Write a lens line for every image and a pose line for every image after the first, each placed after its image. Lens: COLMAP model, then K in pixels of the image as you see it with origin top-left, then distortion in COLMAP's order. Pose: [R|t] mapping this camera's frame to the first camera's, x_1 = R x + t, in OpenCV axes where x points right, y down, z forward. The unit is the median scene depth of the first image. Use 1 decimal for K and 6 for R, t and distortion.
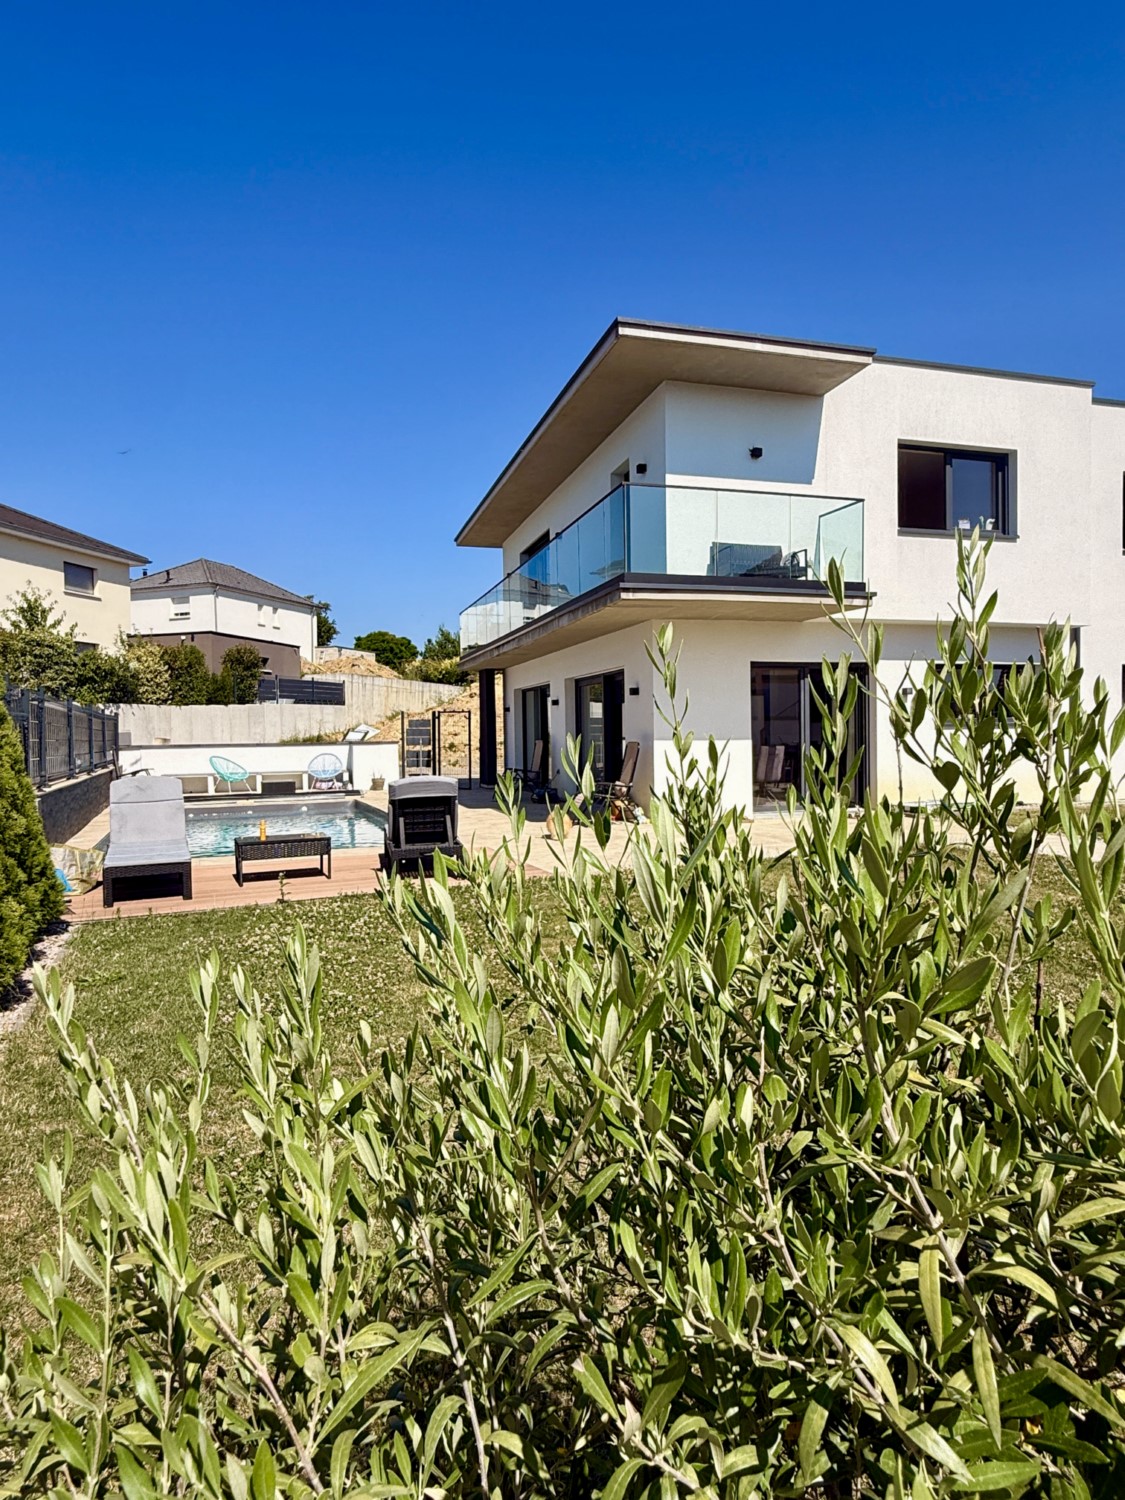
lens RADIAL K [[872.0, 0, 562.5], [0, 872.0, 750.0], [0, 0, 1]] dist [0.004159, -0.000299]
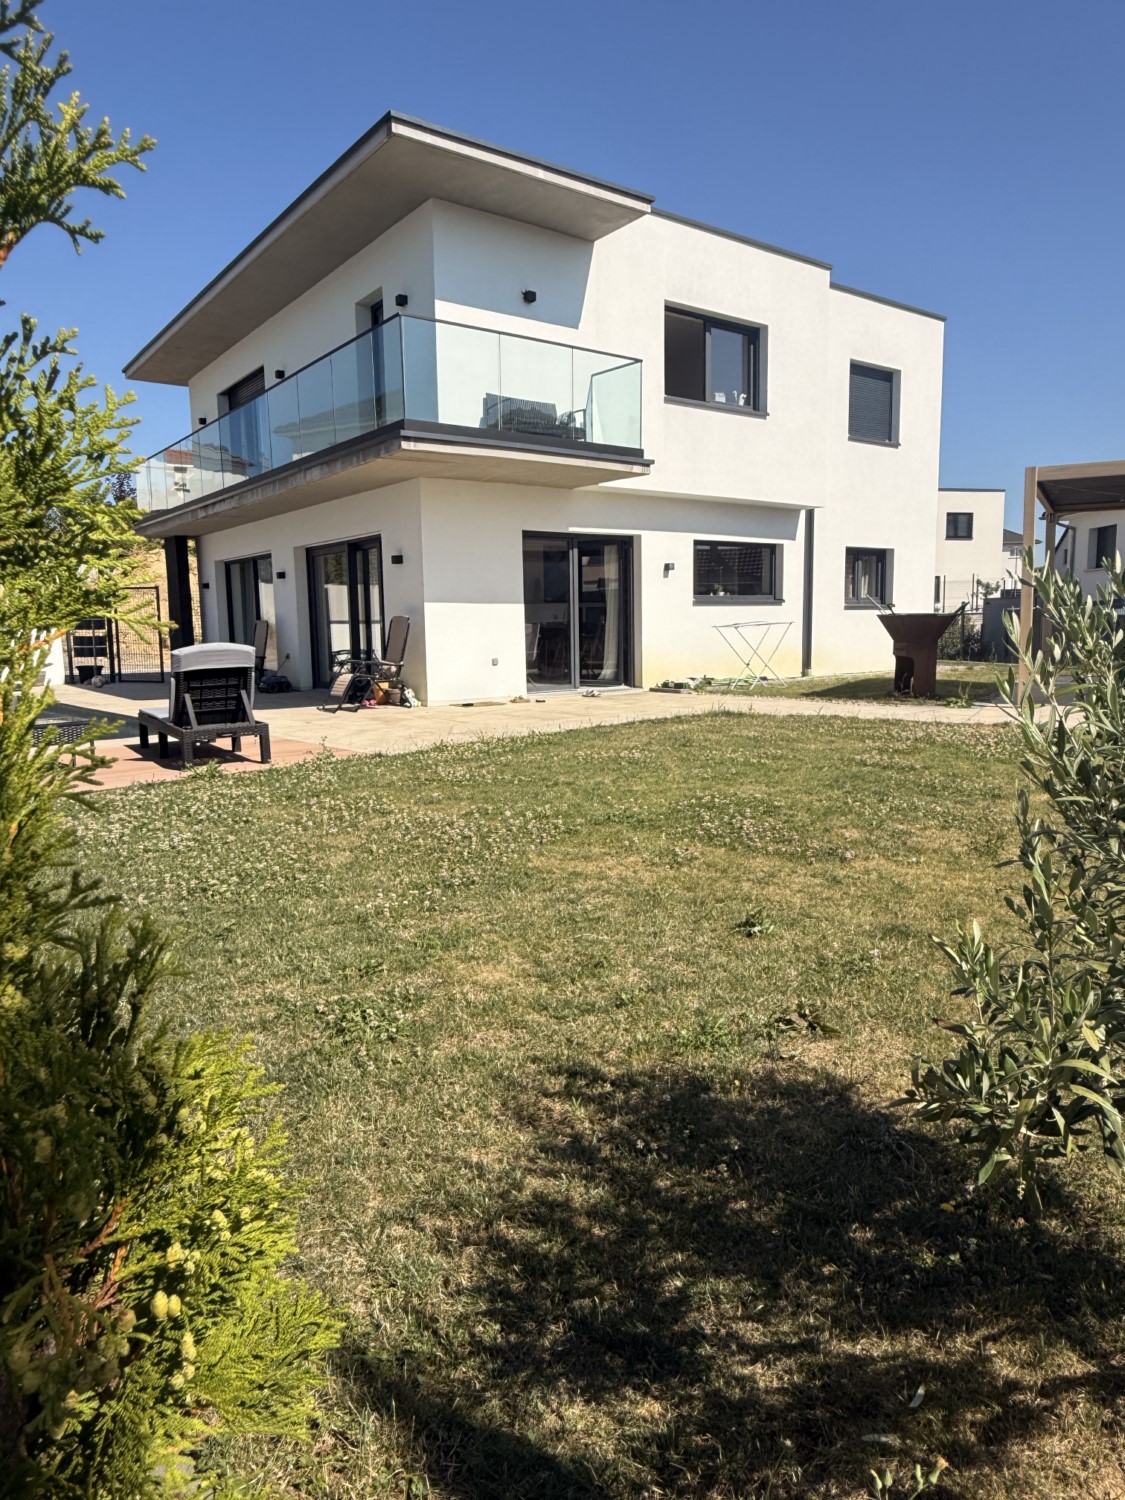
lens RADIAL K [[964.0, 0, 575.0], [0, 964.0, 748.0], [0, 0, 1]] dist [-0.005813, 0.005034]
pose [[0.935843, -0.045749, 0.349434, -0.095805], [0.008769, 0.994254, 0.106688, 0.019895], [-0.352307, -0.096779, 0.930867, -0.000951]]
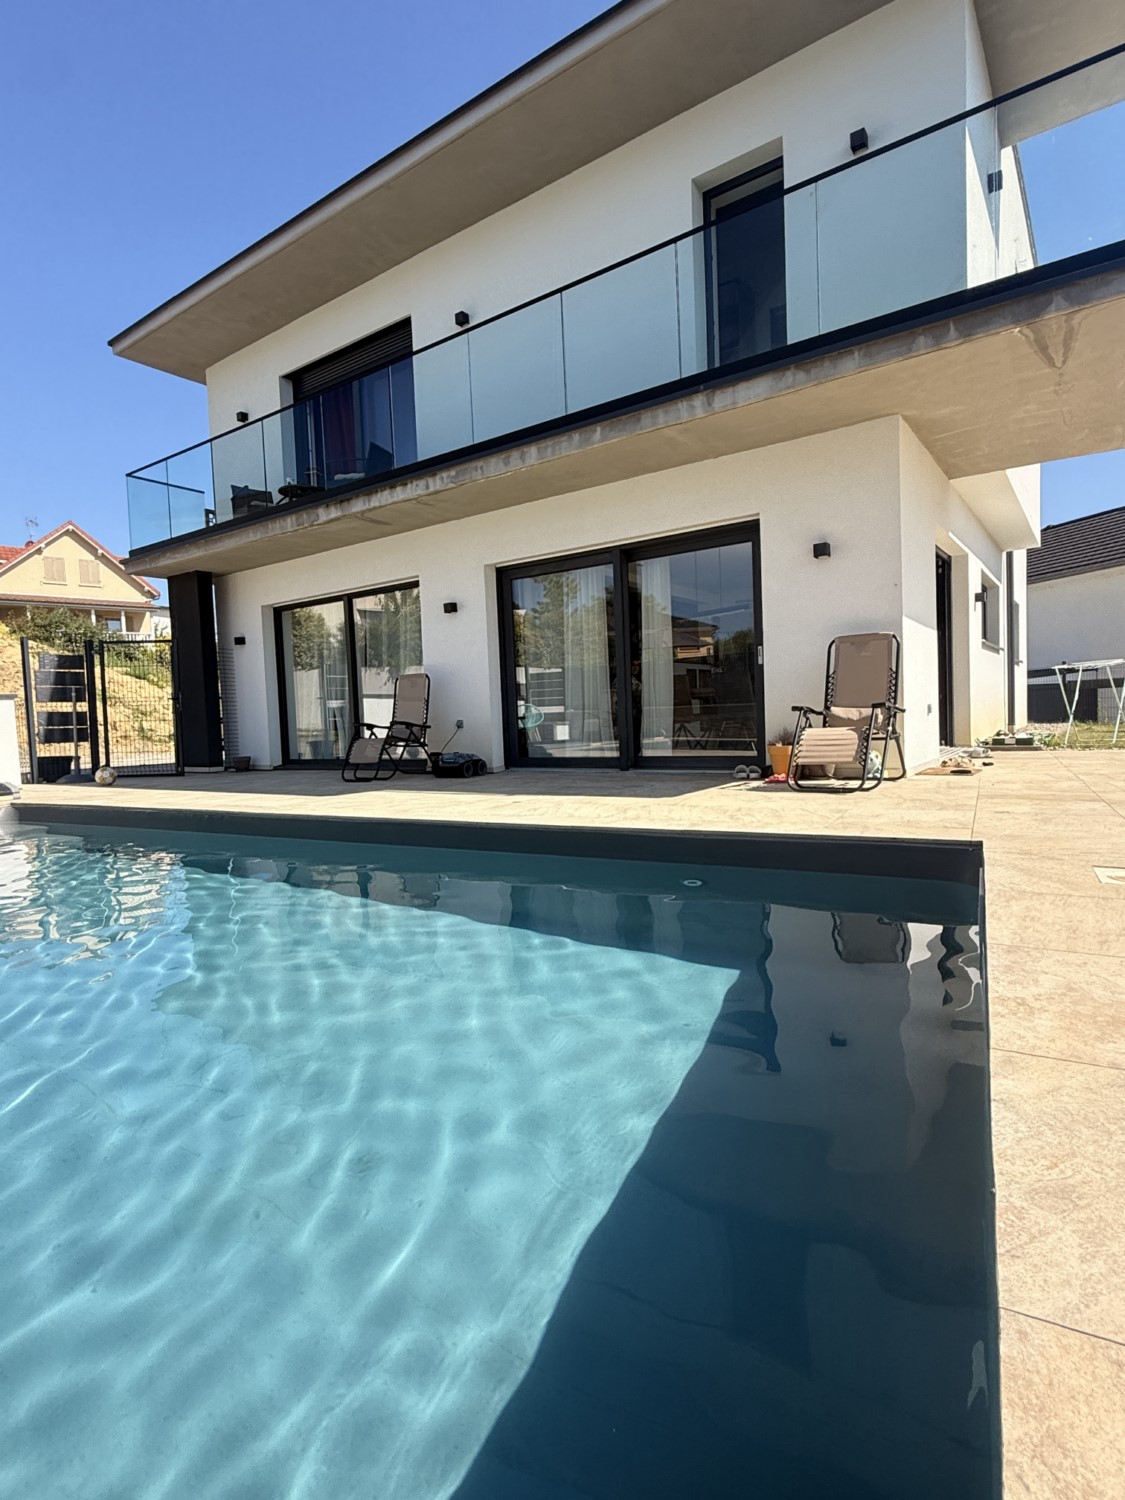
lens RADIAL K [[771.6, 0, 561.6], [0, 771.6, 754.4], [0, 0, 1]] dist [0.000144, 0.000144]
pose [[0.782091, -0.046872, 0.621399, -0.350902], [0.040037, 0.998887, 0.024956, 0.043780], [-0.621877, 0.005361, 0.783096, 0.679661]]
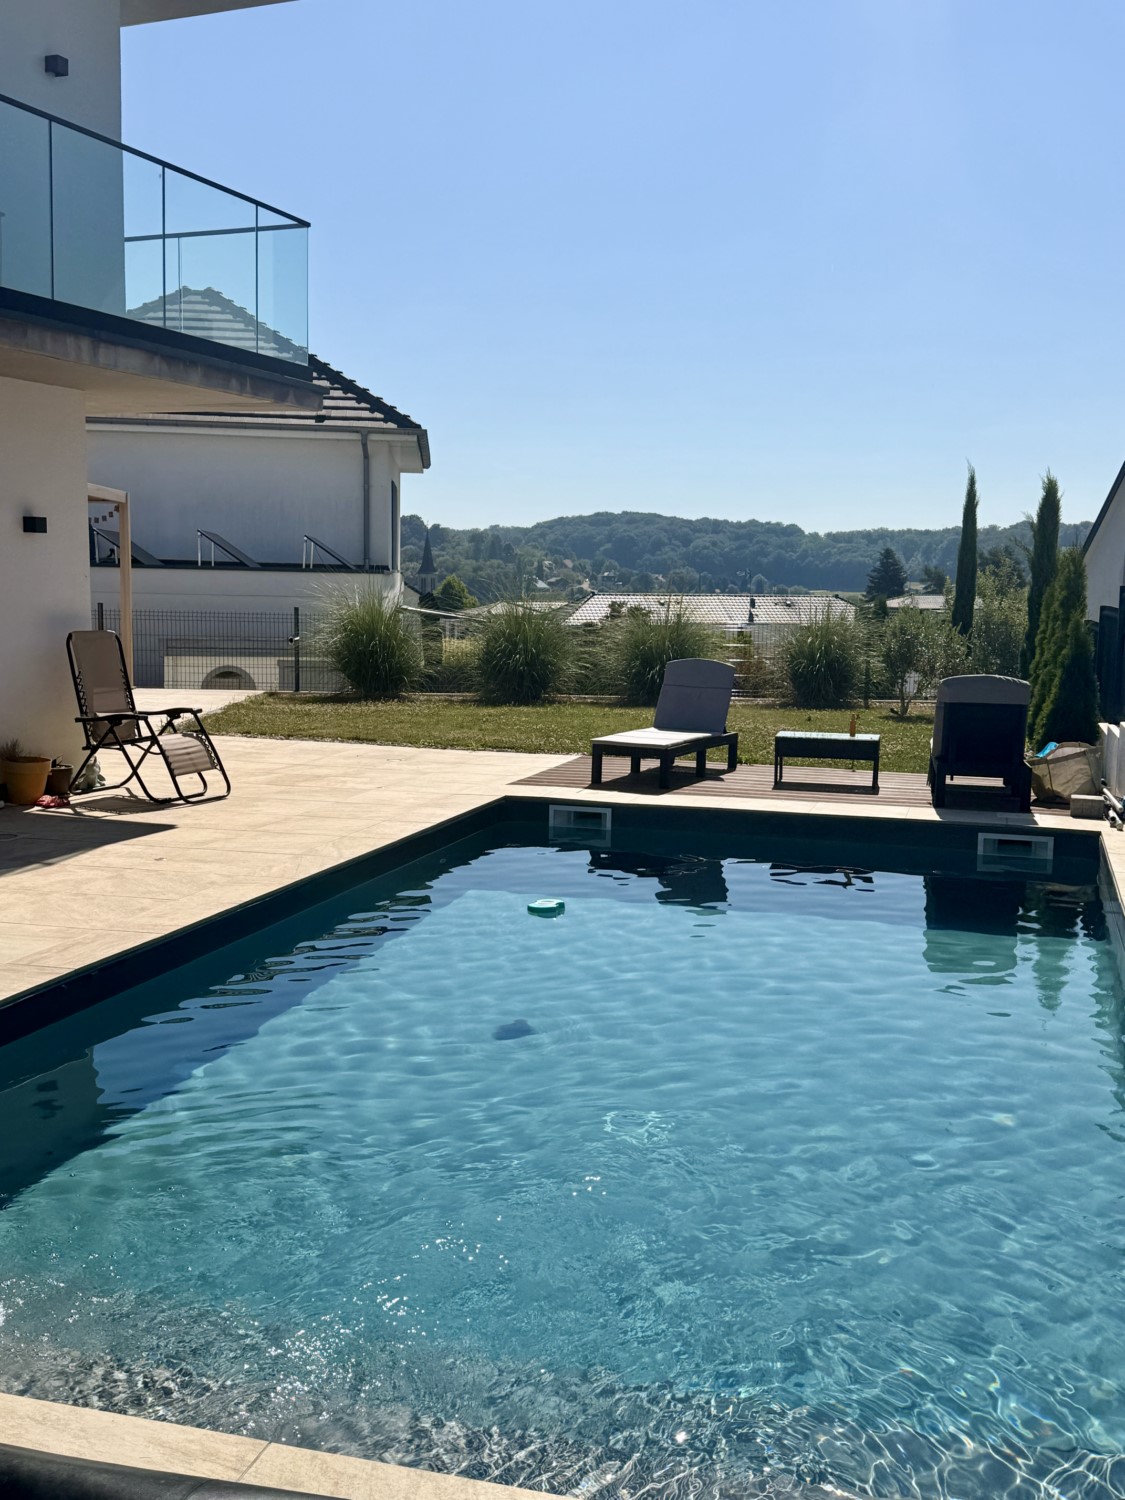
lens RADIAL K [[1532.0, 0, 557.6], [0, 1532.0, 747.4], [0, 0, 1]] dist [0.159243, -0.026738]
pose [[-0.781121, -0.064450, 0.621045, -0.635134], [0.008836, 0.993418, 0.114207, -0.039701], [-0.624317, 0.094697, -0.775410, 1.414651]]
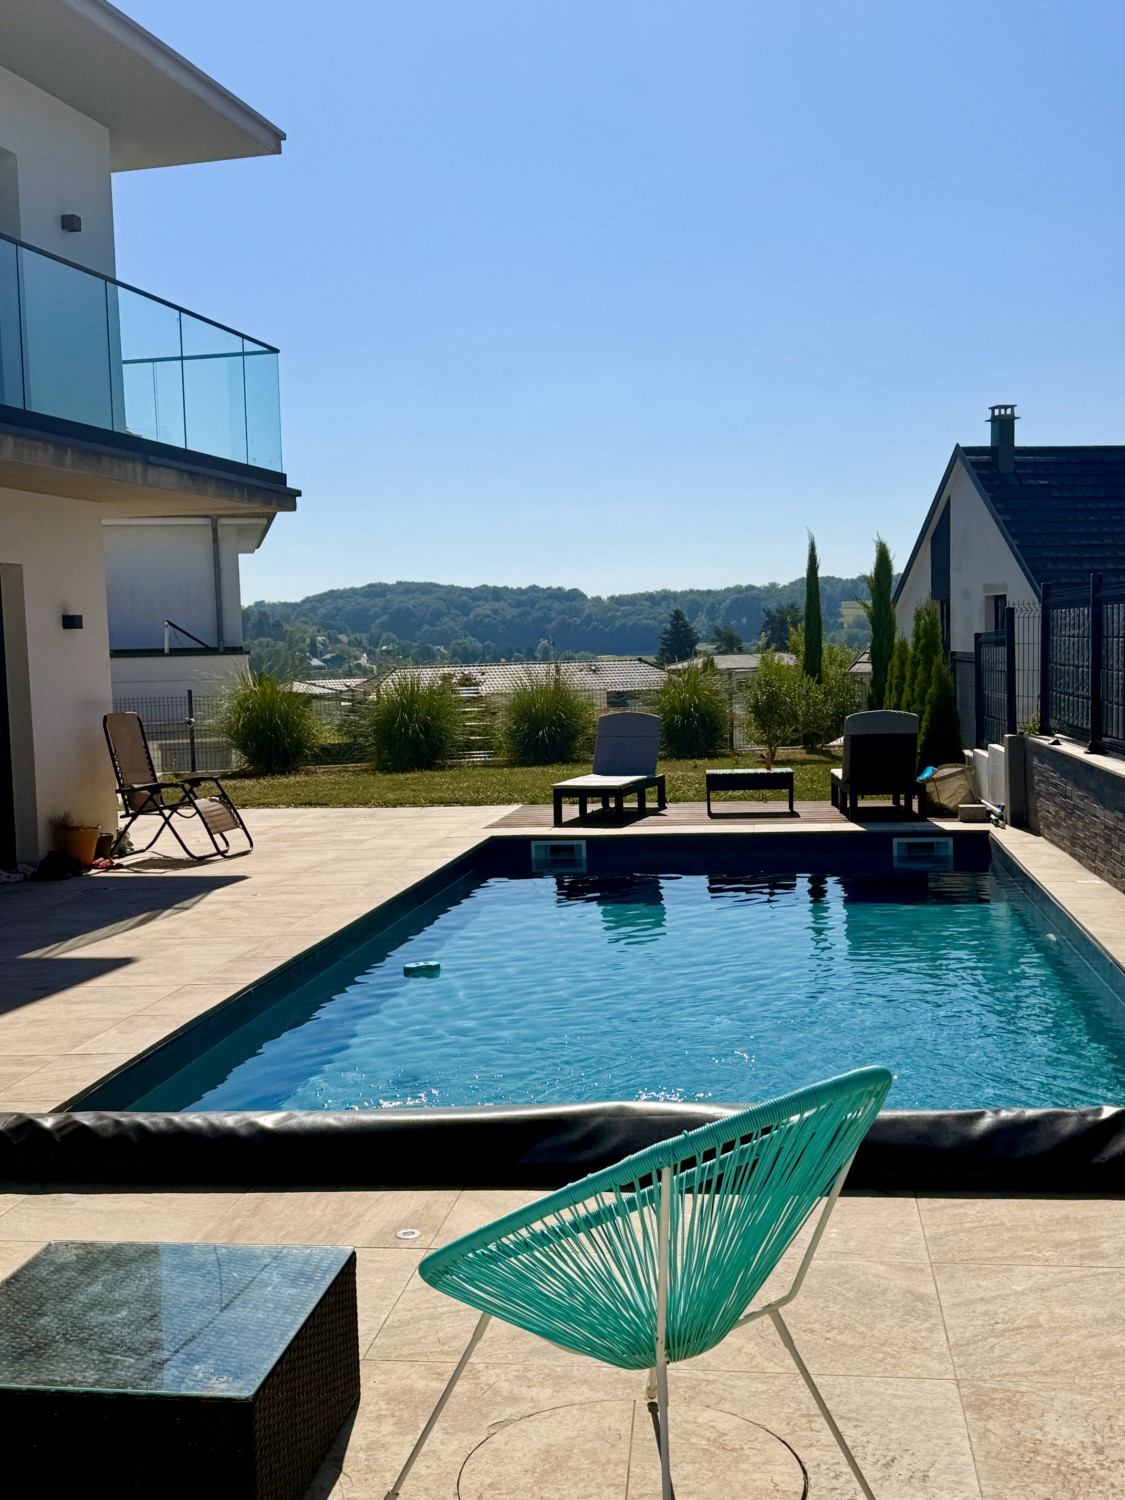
lens RADIAL K [[1635.1, 0, 562.5], [0, 1635.1, 750.0], [0, 0, 1]] dist [0.122821, 0.736967]
pose [[-0.862156, 0.011521, 0.506511, -0.656376], [0.054708, 0.996013, 0.070467, -0.042358], [-0.503680, 0.088464, -0.859349, 1.643845]]
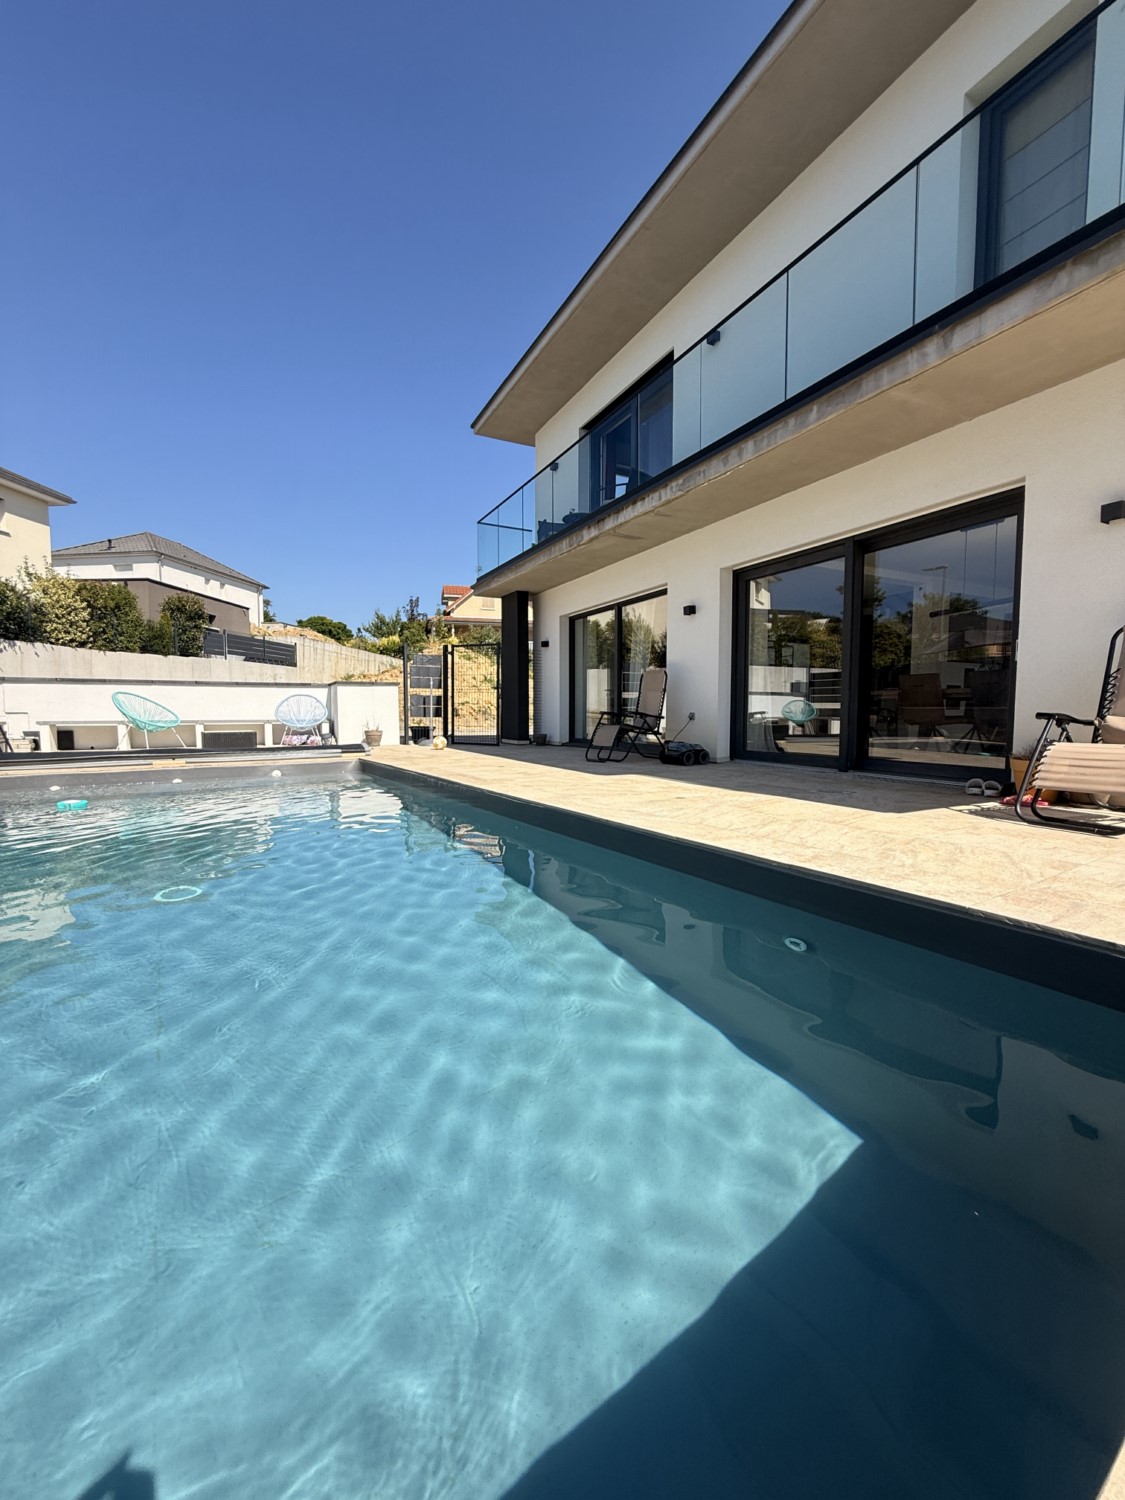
lens RADIAL K [[600.6, 0, 561.4], [0, 600.6, 749.9], [0, 0, 1]] dist [-0.000679, 0.000424]
pose [[0.981289, 0.002870, 0.192518, -0.236678], [-0.011078, 0.999074, 0.041576, 0.040427], [-0.192220, -0.042930, 0.980412, 0.717830]]
